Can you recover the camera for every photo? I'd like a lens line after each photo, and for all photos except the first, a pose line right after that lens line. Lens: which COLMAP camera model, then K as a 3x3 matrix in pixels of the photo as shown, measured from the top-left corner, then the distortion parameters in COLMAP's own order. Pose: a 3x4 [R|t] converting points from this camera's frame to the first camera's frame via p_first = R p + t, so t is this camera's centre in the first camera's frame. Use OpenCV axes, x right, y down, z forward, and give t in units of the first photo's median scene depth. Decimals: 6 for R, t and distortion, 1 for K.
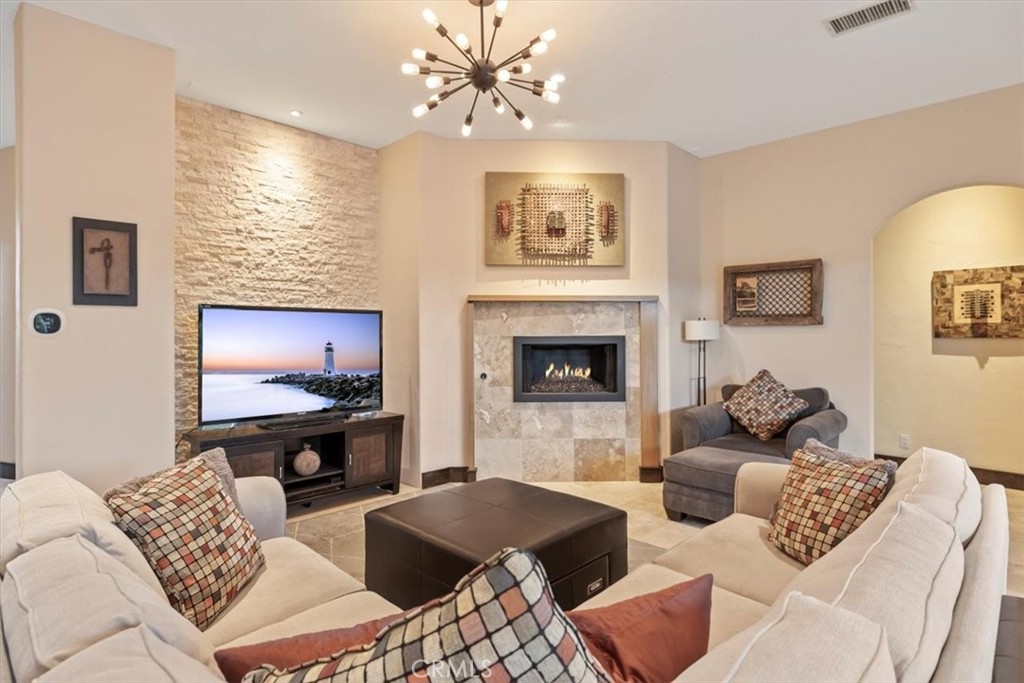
lens RADIAL K [[535.2, 0, 513.1], [0, 535.2, 333.6], [0, 0, 1]] dist [-0.005053, 0.000125]
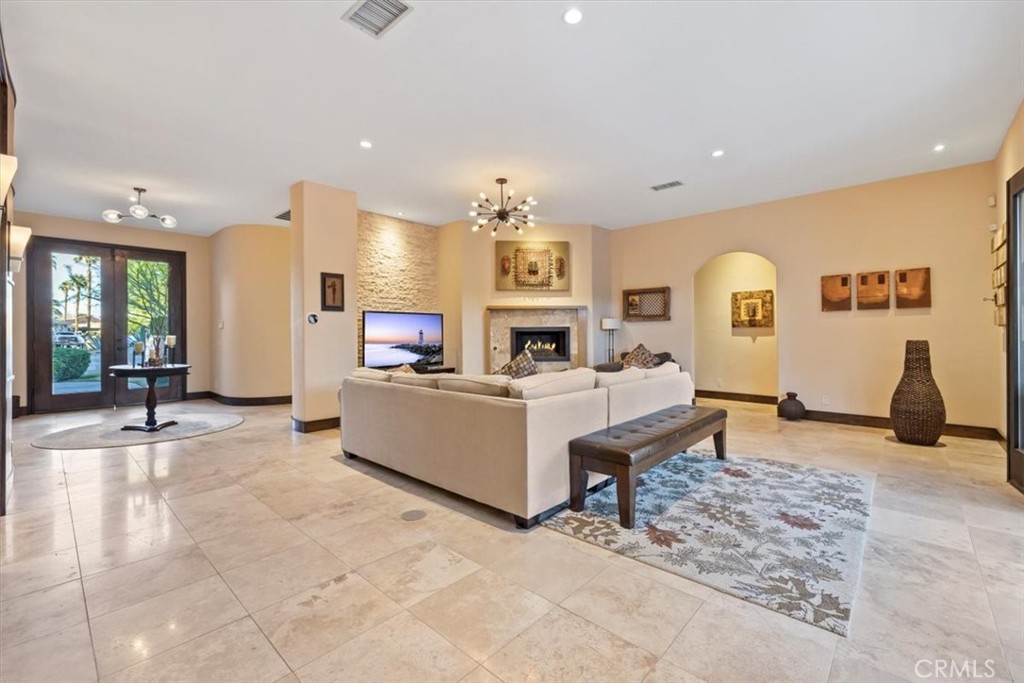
lens RADIAL K [[432.4, 0, 509.5], [0, 432.4, 333.9], [0, 0, 1]] dist [0.002757, 0.000169]
pose [[0.999686, -0.004127, 0.024703, -0.042798], [0.004166, 0.999990, -0.001520, 0.030993], [-0.024697, 0.001623, 0.999694, -0.536540]]
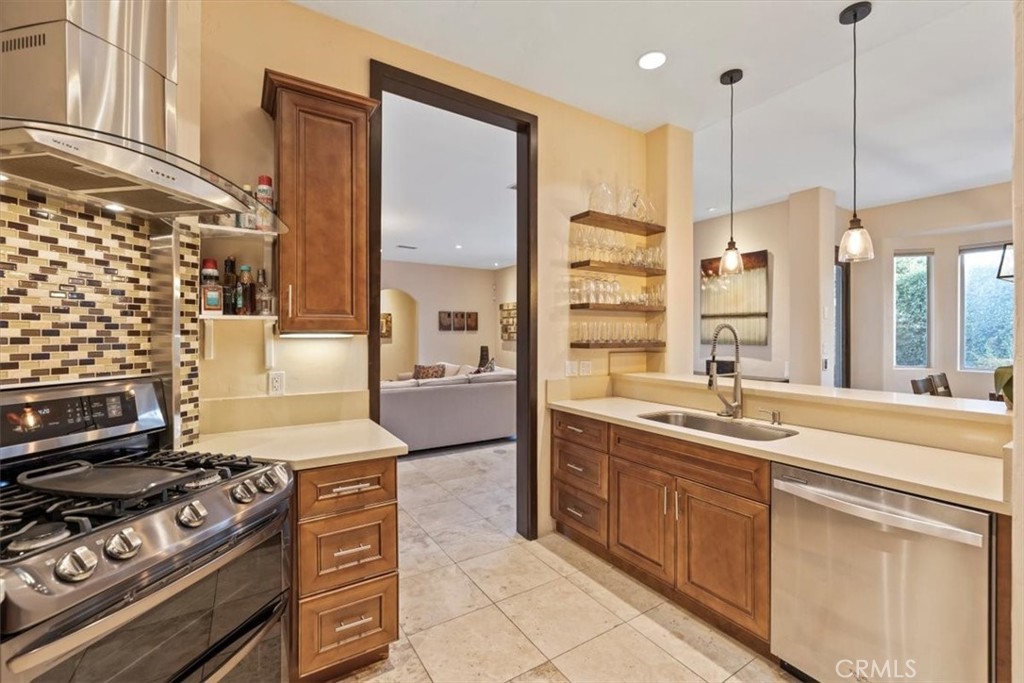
lens RADIAL K [[432.4, 0, 511.7], [0, 432.4, 334.6], [0, 0, 1]] dist [0.002757, 0.000169]
pose [[0.215766, -0.001457, 0.976444, -1.222929], [-0.002259, 0.999995, 0.001991, -0.014373], [-0.976443, -0.002636, 0.215761, -0.192422]]
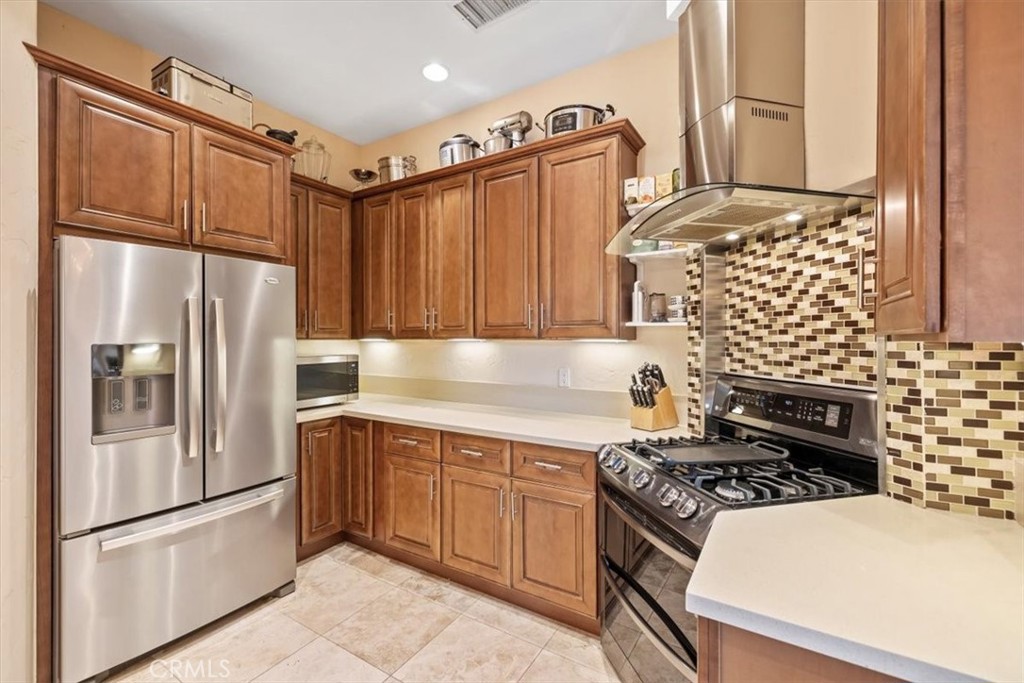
lens RADIAL K [[432.4, 0, 511.9], [0, 432.4, 338.3], [0, 0, 1]] dist [0.002757, 0.000169]
pose [[0.213733, -0.000457, -0.976892, -0.715181], [-0.001605, 0.999998, -0.000819, -0.013638], [0.976891, 0.001743, 0.213732, -0.122465]]
